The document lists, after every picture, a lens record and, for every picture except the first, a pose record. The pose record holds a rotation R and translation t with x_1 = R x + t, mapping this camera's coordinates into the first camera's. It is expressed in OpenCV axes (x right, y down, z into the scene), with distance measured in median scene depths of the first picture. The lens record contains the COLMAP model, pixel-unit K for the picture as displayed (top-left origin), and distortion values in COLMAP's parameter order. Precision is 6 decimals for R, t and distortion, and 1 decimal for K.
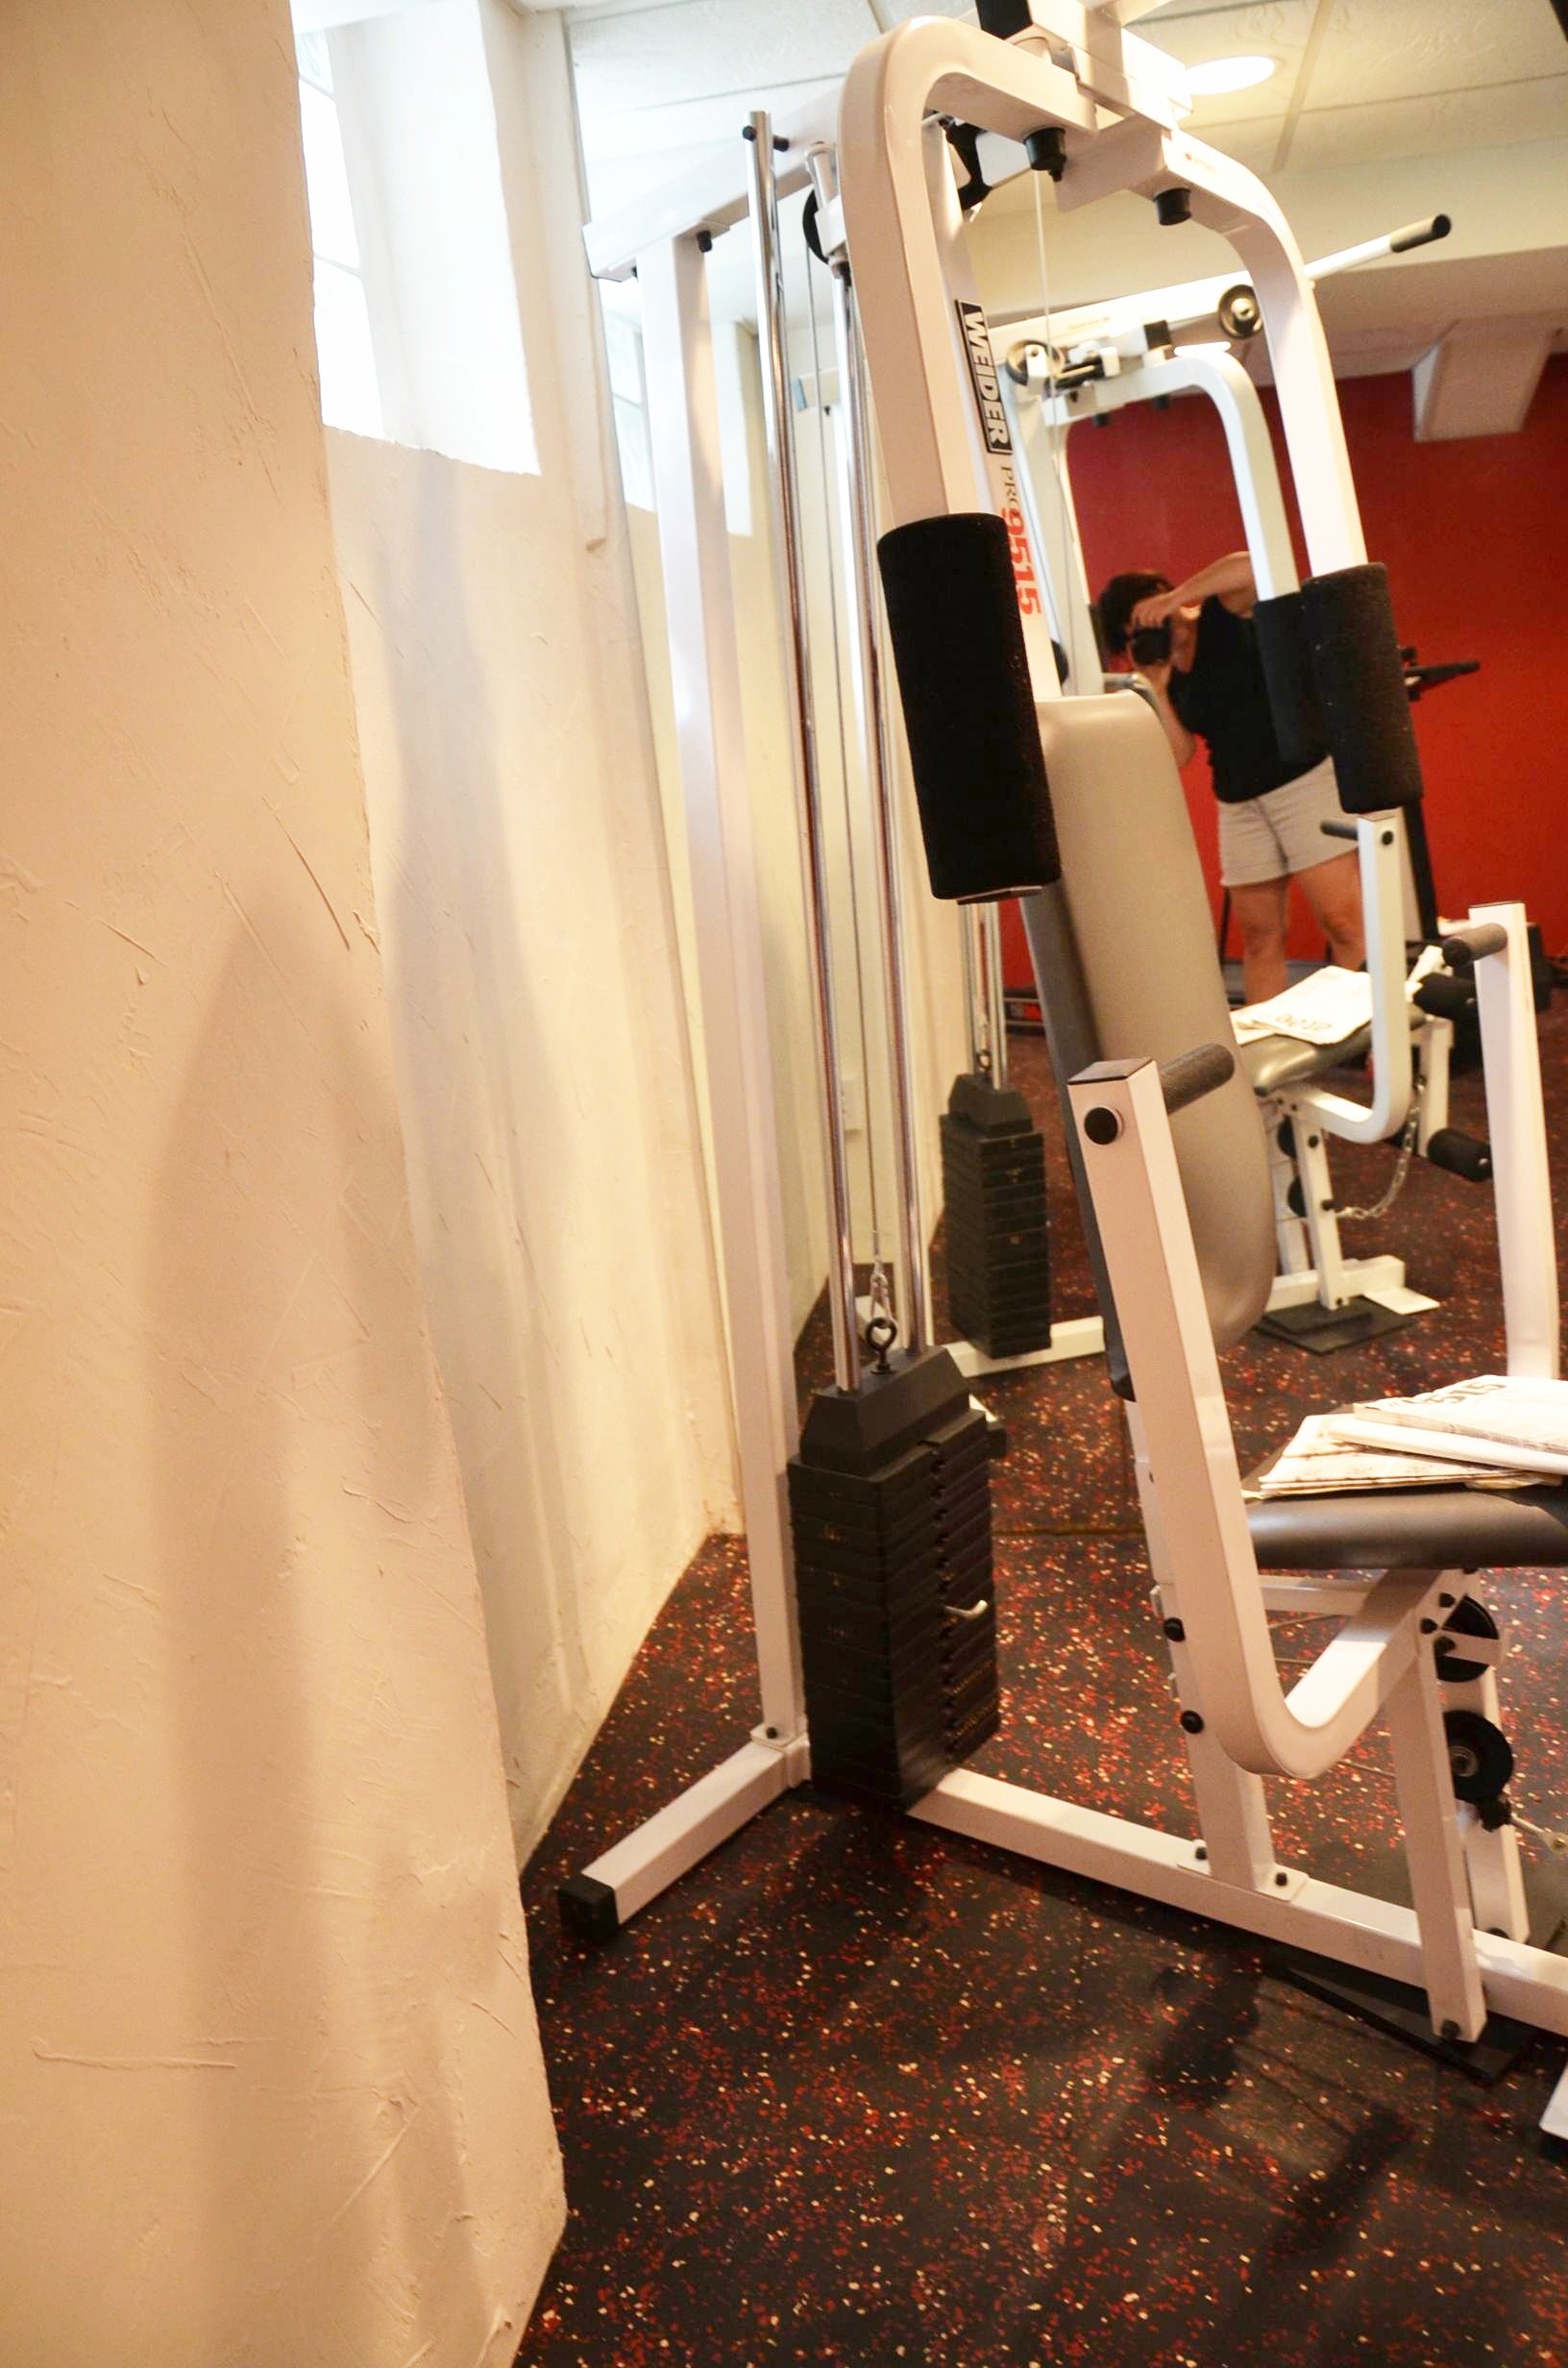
lens RADIAL K [[1843.7, 0, 775.7], [0, 1843.7, 1145.8], [0, 0, 1]] dist [-0.157677, 0.107944]
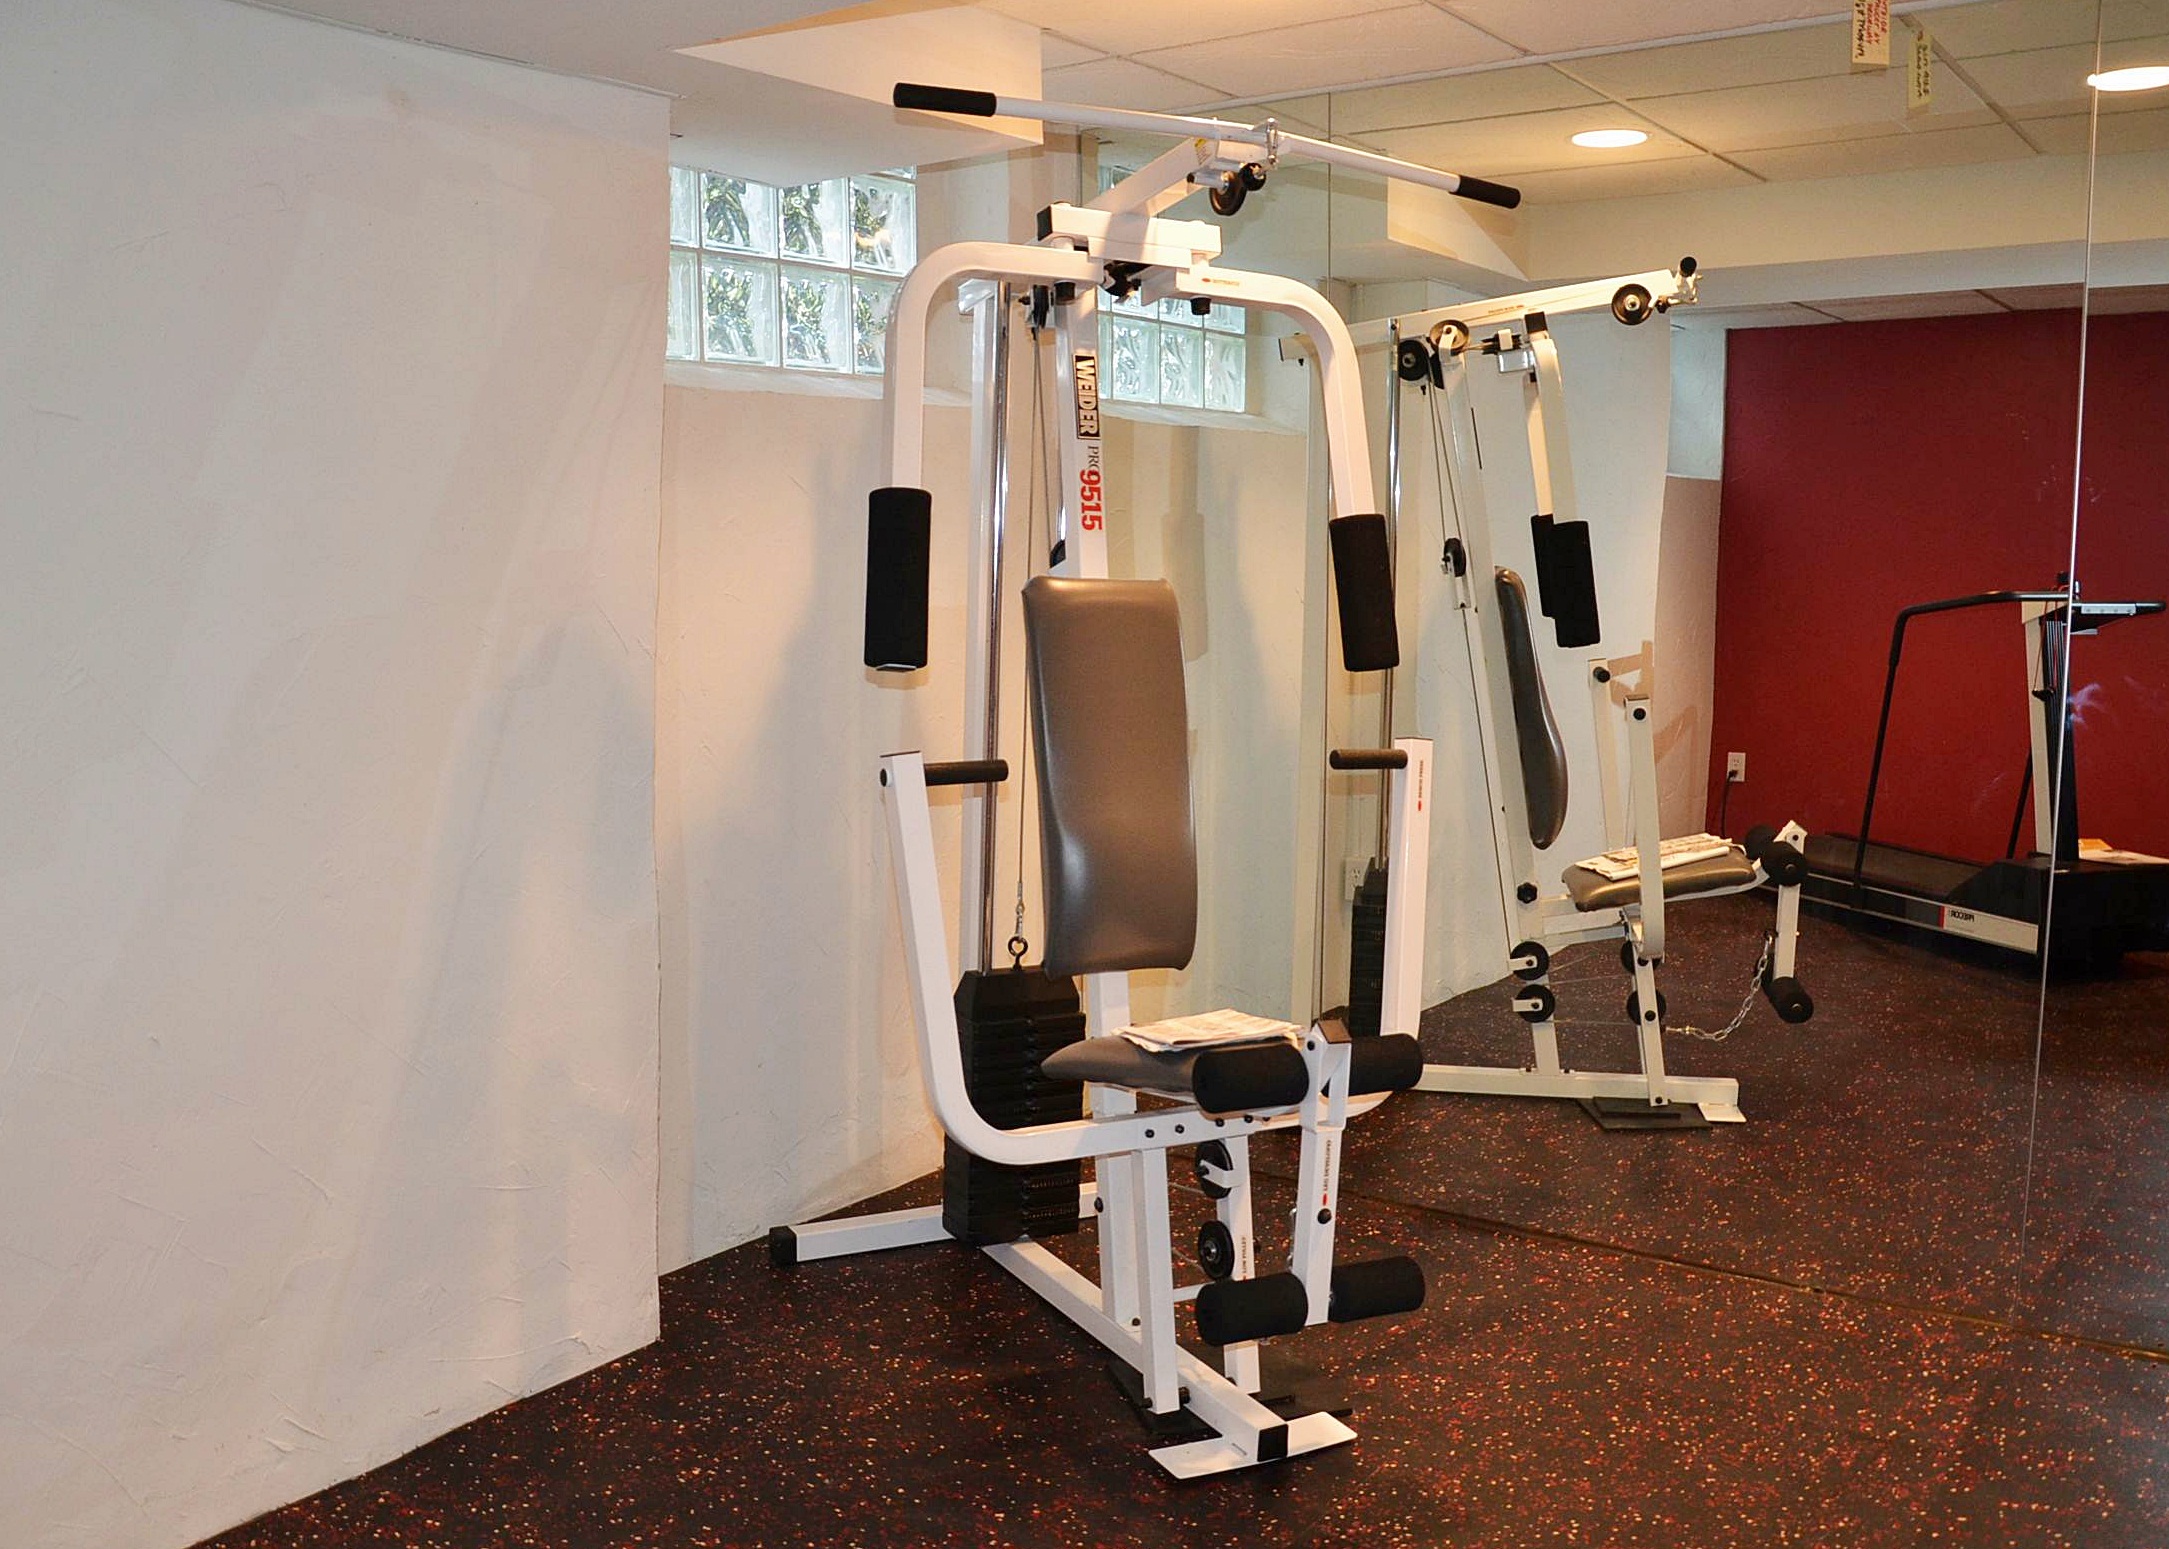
lens RADIAL K [[1941.4, 0, 1084.5], [0, 1941.4, 774.5], [0, 0, 1]] dist [-0.124781, 0.009708]
pose [[0.903599, 0.150667, -0.401008, 0.769482], [-0.191723, 0.979357, -0.064047, 0.049650], [0.383081, 0.134755, 0.913833, -0.572049]]
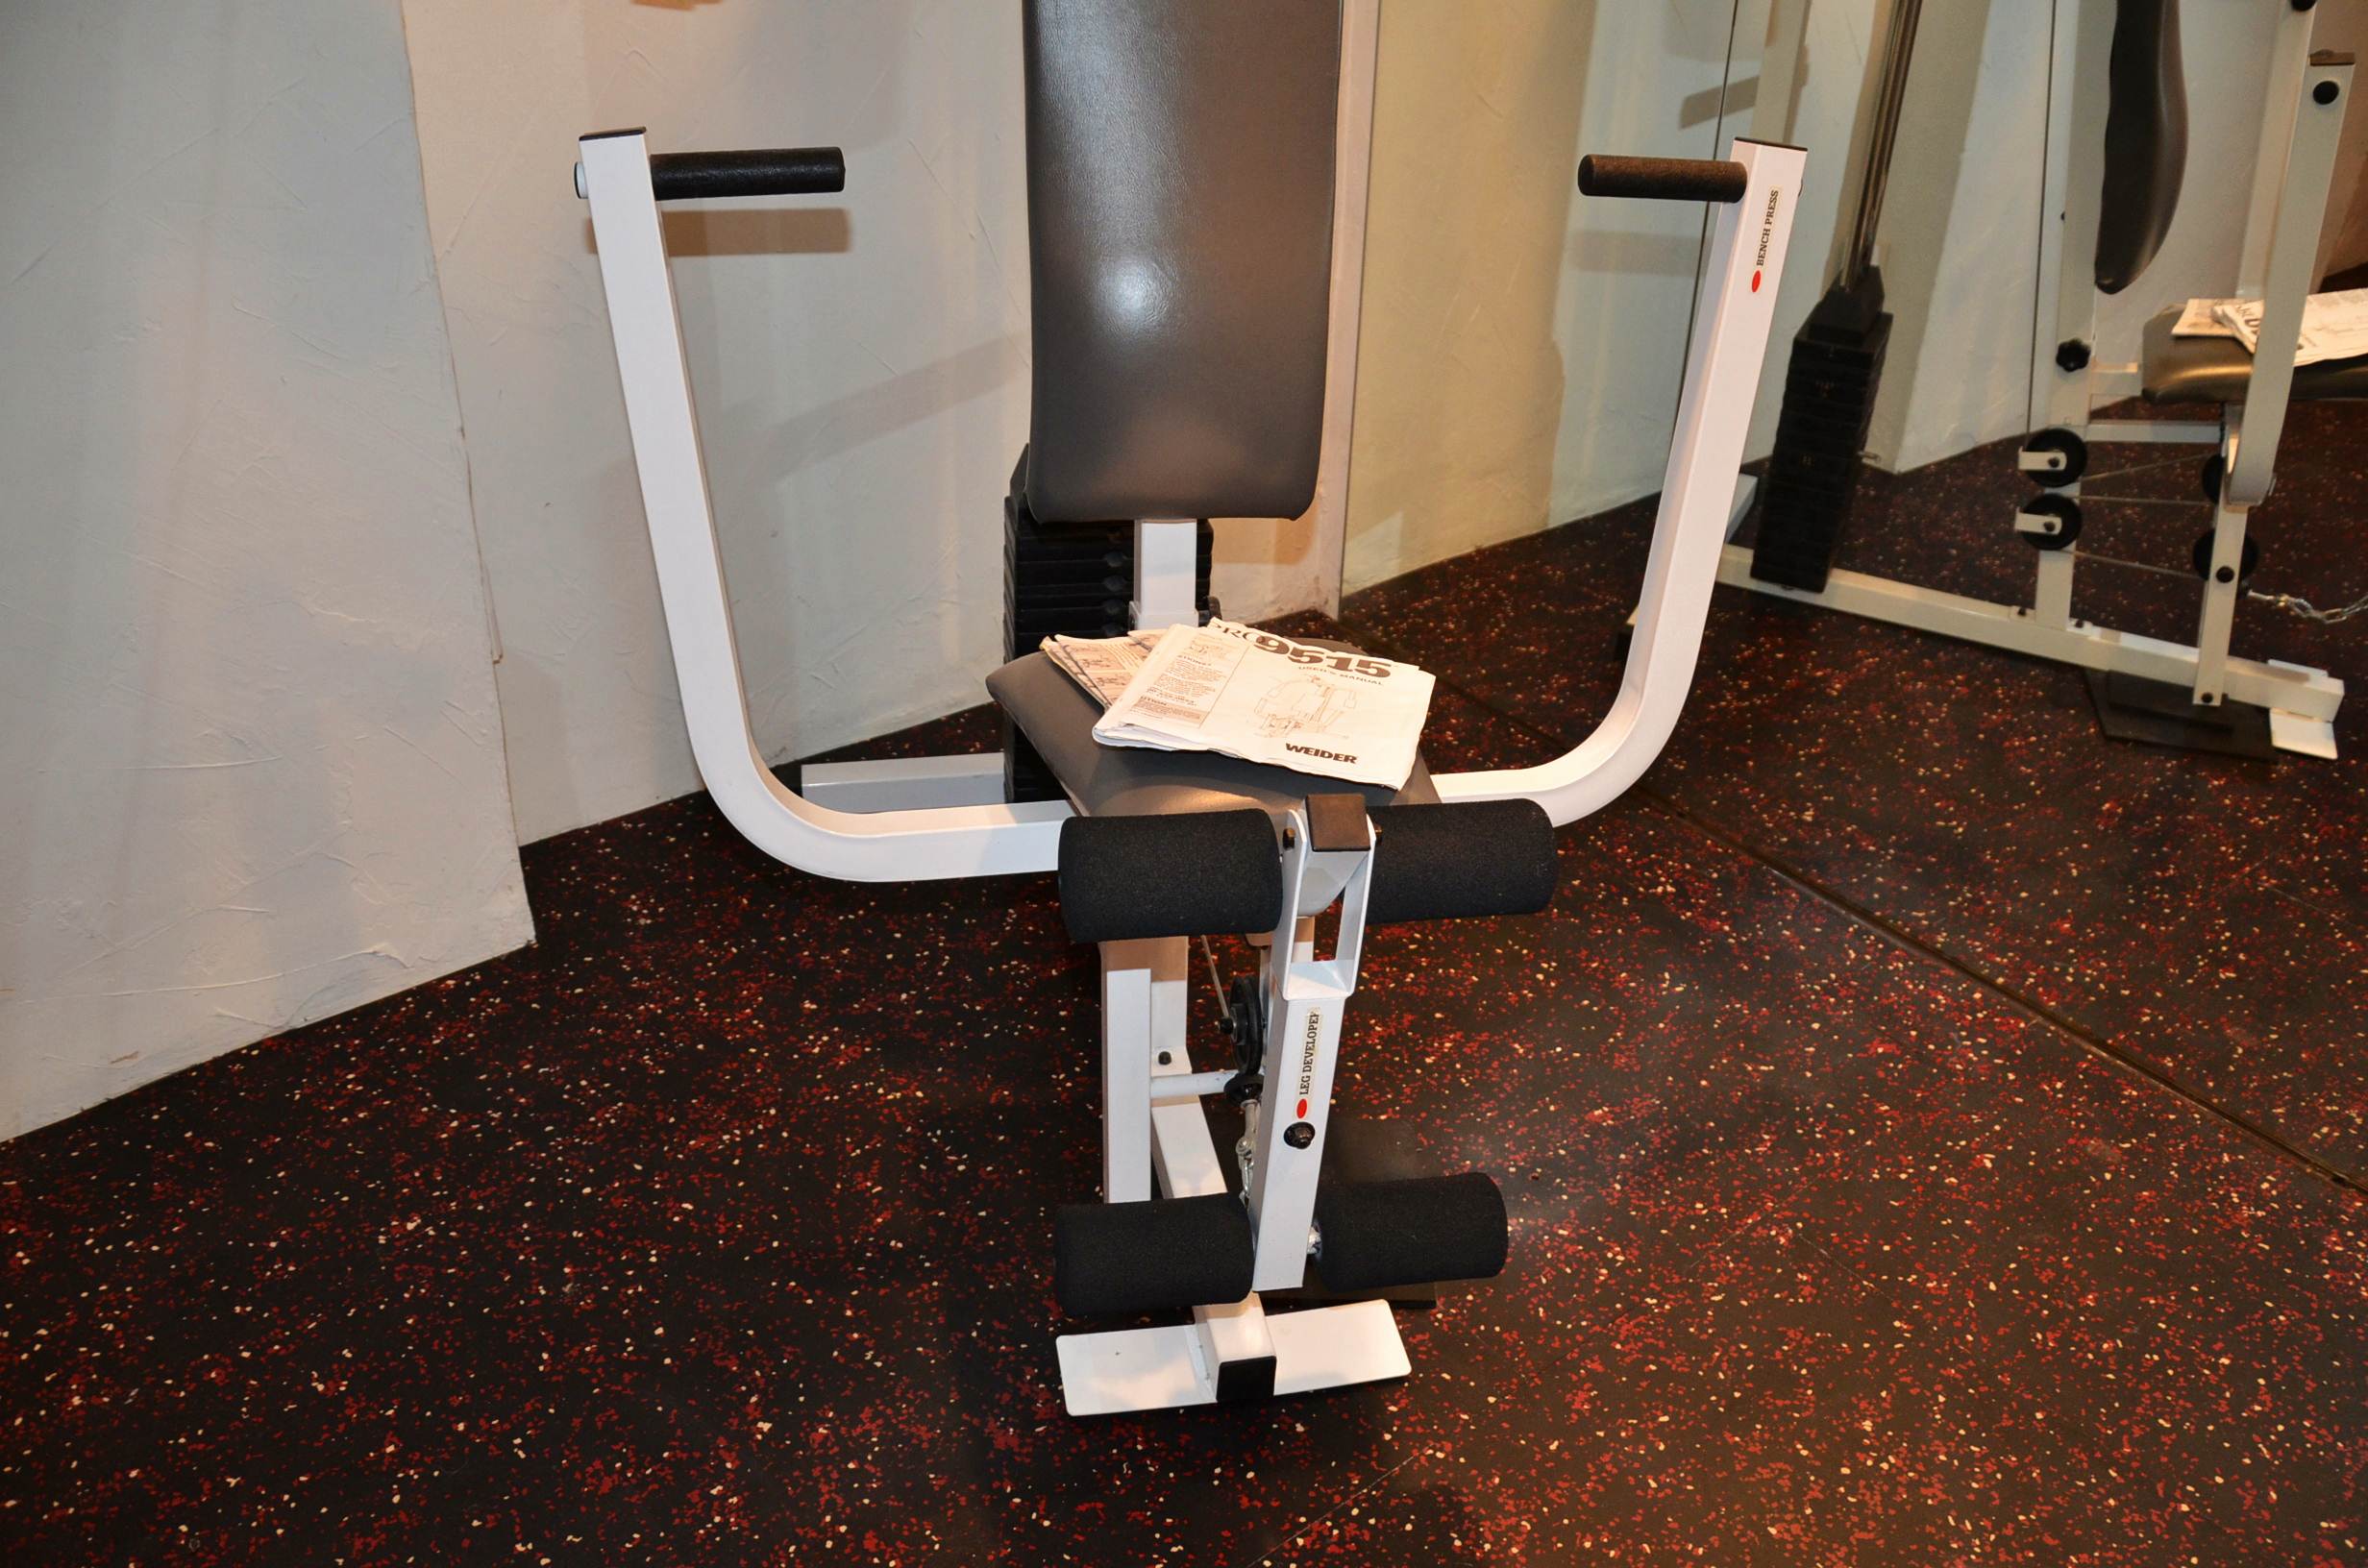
lens RADIAL K [[1843.7, 0, 1223.7], [0, 1843.7, 782.5], [0, 0, 1]] dist [-0.157677, 0.107944]
pose [[0.745747, 0.437630, -0.502336, 0.689240], [-0.257707, 0.884792, 0.388240, -0.124933], [0.614368, -0.160073, 0.772612, 0.222254]]
